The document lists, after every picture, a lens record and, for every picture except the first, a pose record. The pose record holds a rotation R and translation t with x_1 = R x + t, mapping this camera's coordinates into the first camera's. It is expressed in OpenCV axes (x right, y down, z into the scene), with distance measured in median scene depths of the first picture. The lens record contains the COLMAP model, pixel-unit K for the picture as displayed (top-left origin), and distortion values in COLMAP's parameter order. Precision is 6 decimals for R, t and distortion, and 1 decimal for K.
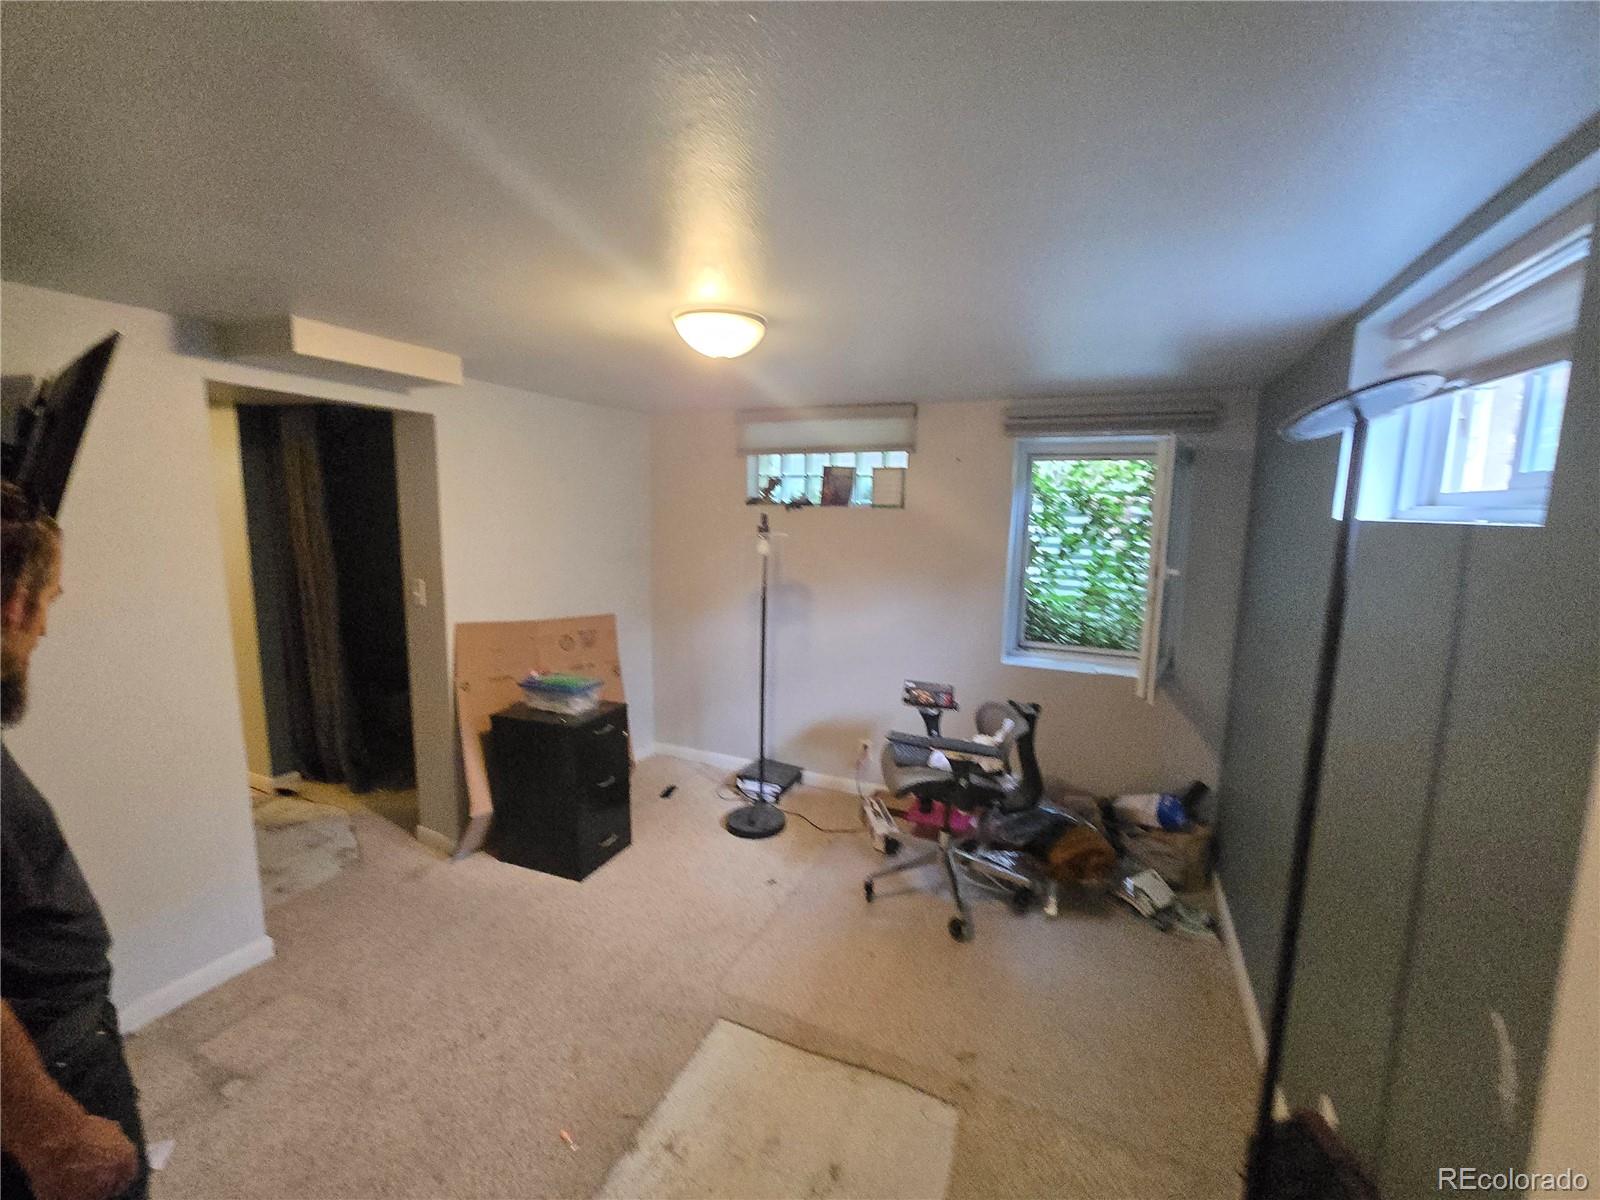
lens RADIAL K [[661.9, 0, 809.6], [0, 661.9, 589.3], [0, 0, 1]] dist [0.001063, 0.000751]
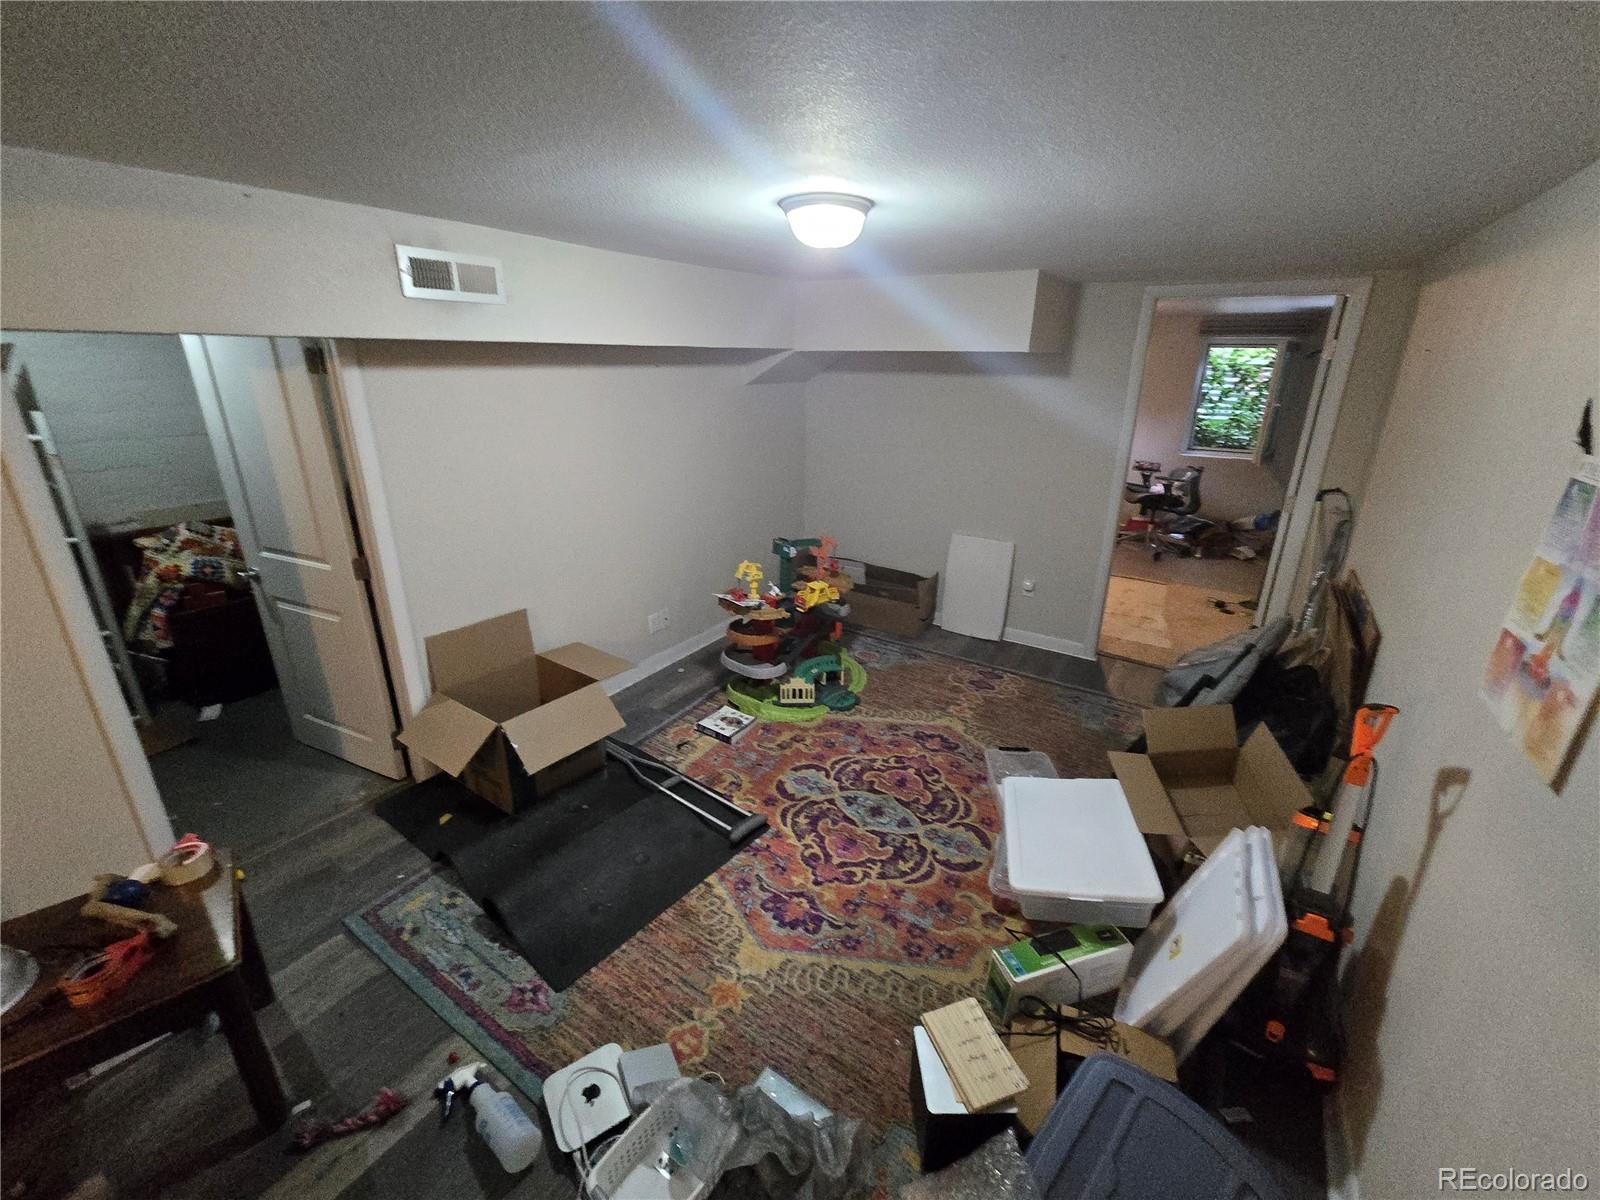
lens RADIAL K [[661.9, 0, 809.6], [0, 661.9, 589.3], [0, 0, 1]] dist [0.001063, 0.000751]
pose [[0.989430, 0.040832, -0.139143, -0.523722], [-0.013054, 0.980722, 0.194972, 0.134004], [0.144422, -0.191094, 0.970889, -1.177605]]
